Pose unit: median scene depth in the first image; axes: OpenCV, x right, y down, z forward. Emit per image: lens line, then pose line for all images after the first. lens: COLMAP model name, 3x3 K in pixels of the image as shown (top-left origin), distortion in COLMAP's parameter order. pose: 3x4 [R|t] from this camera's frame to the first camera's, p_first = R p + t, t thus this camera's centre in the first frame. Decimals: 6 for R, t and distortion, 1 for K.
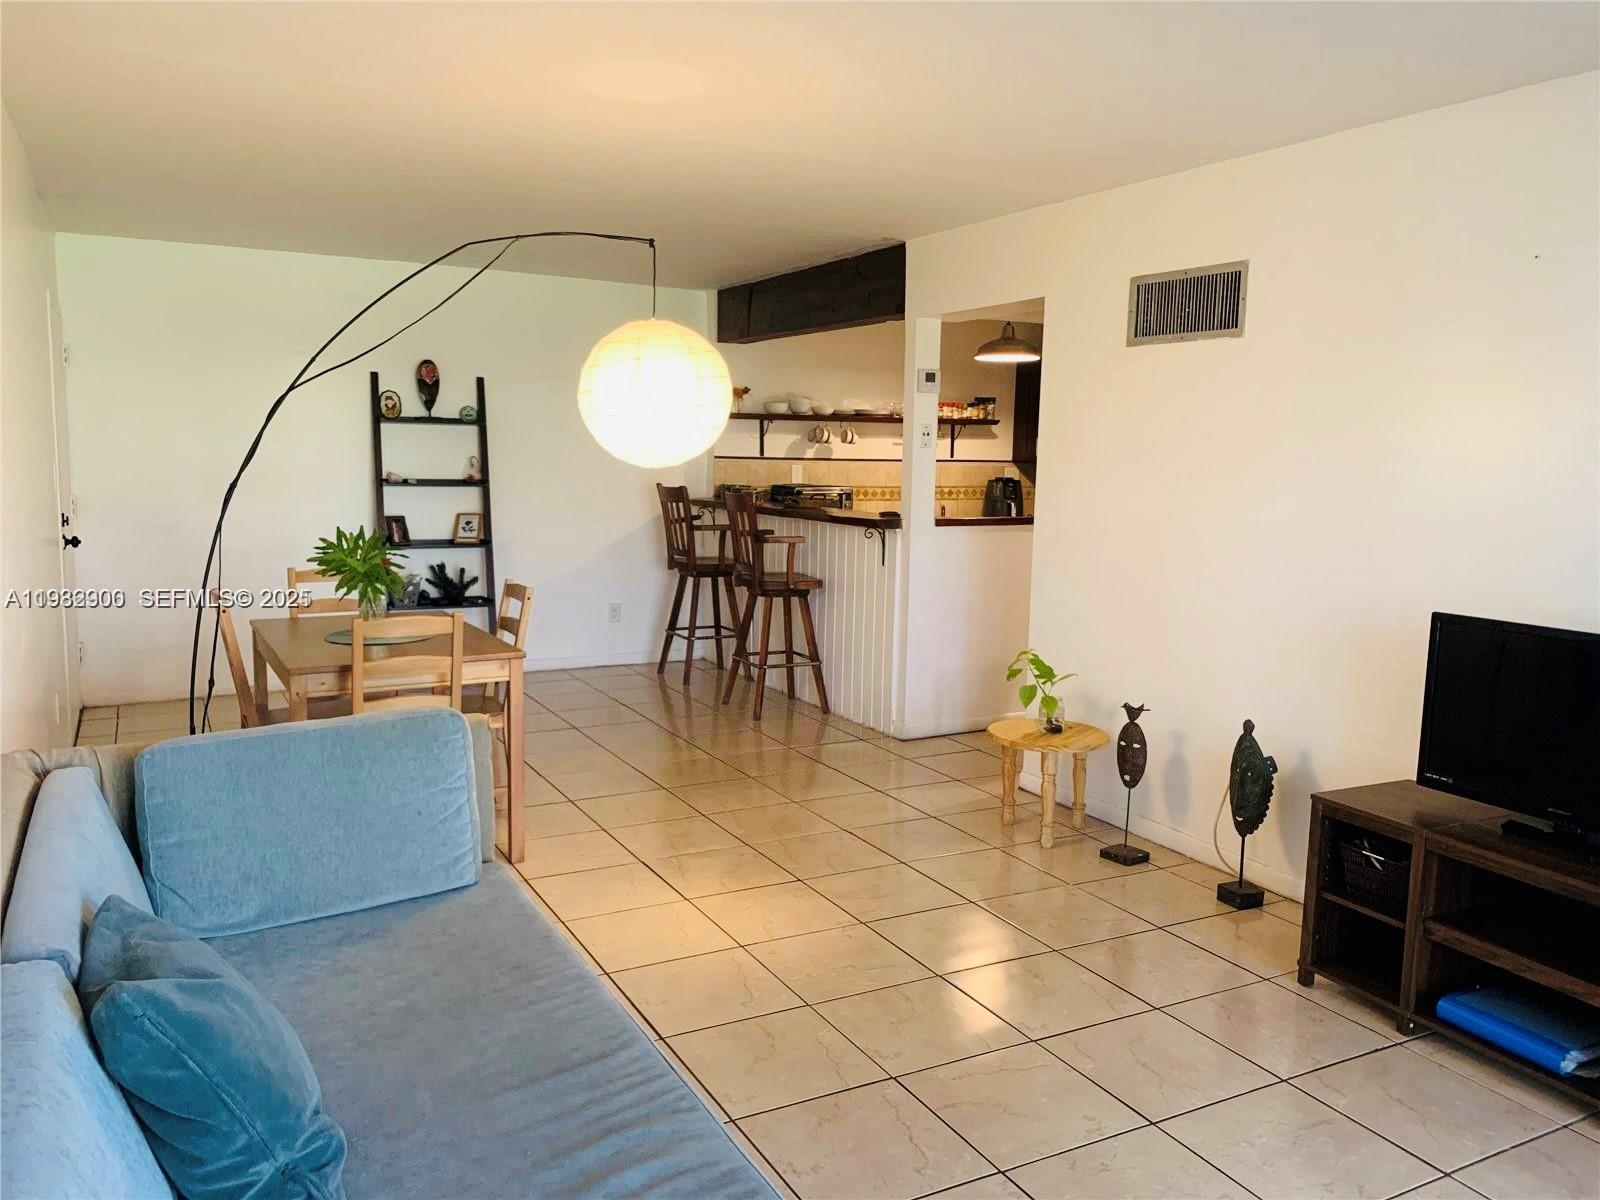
lens RADIAL K [[1214.7, 0, 803.9], [0, 1214.7, 611.7], [0, 0, 1]] dist [0.059868, -0.070292]
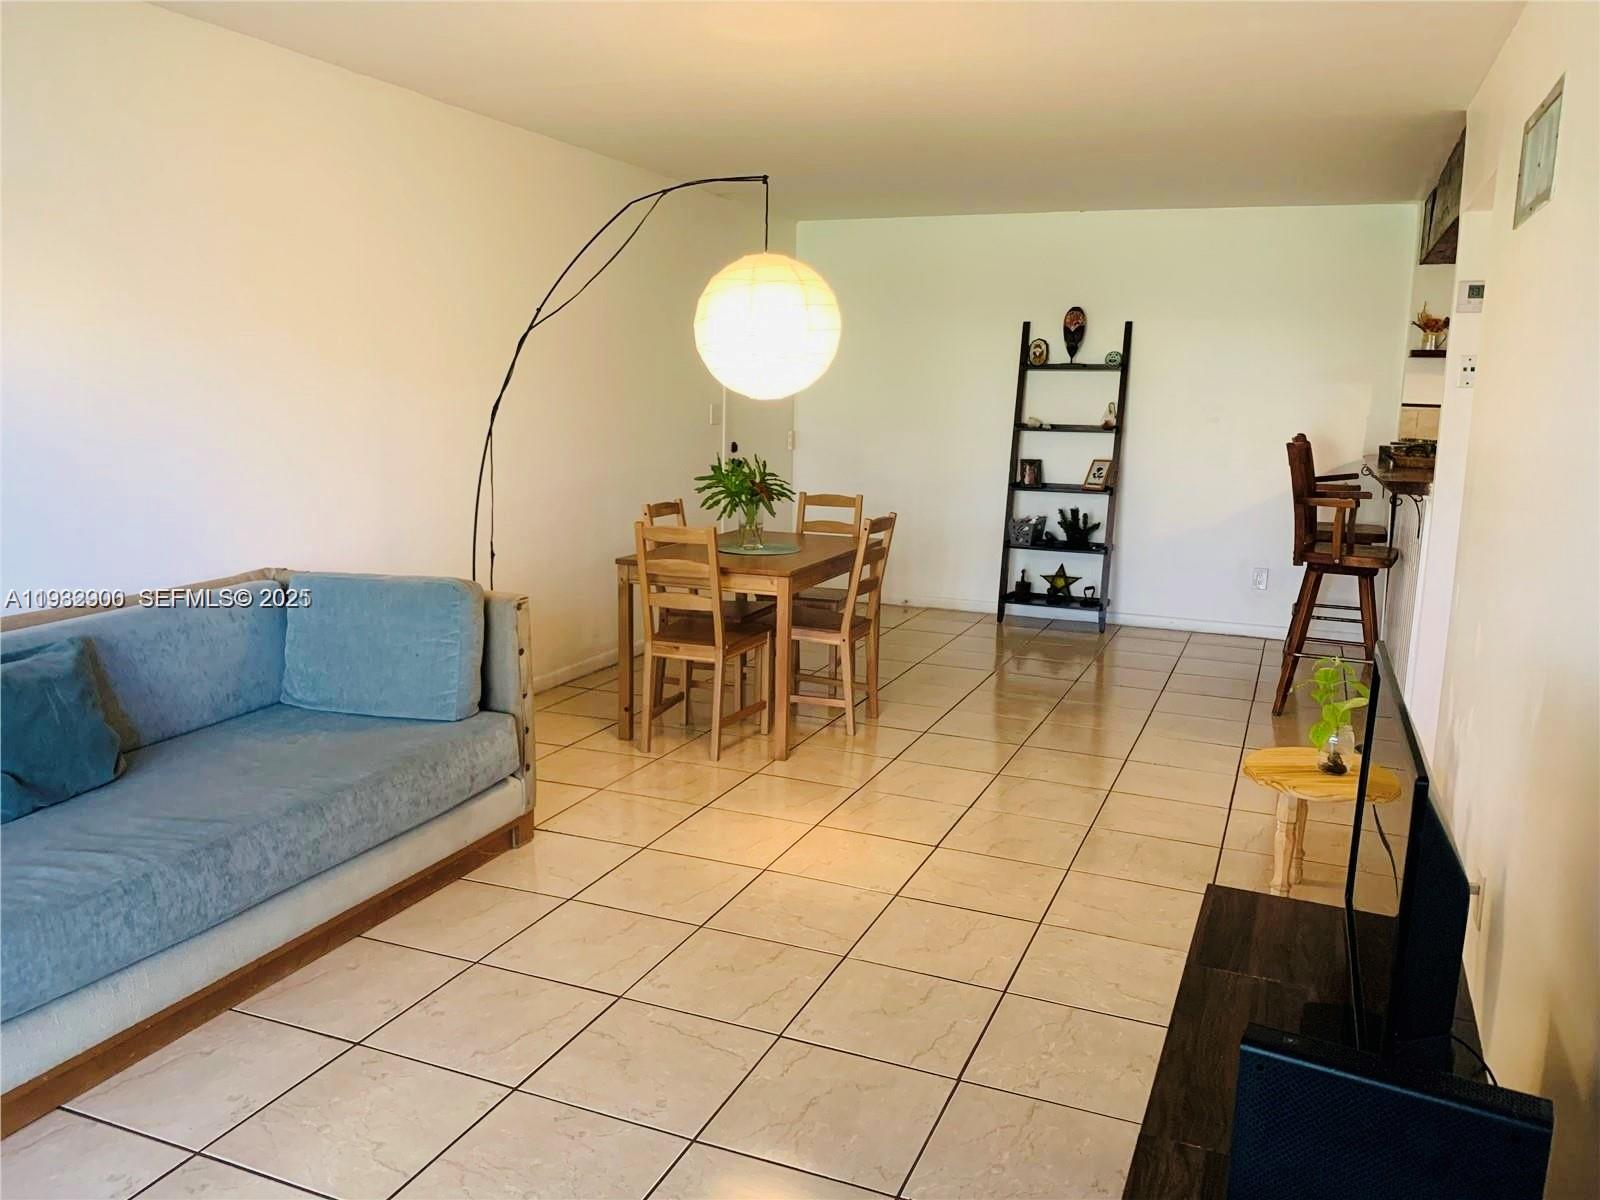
lens RADIAL K [[1214.7, 0, 802.0], [0, 1214.7, 594.2], [0, 0, 1]] dist [0.059868, -0.070292]
pose [[0.630471, 0.125818, -0.765948, 0.355935], [-0.112918, 0.991145, 0.069864, -0.013776], [0.767956, 0.042442, 0.639095, 0.181490]]
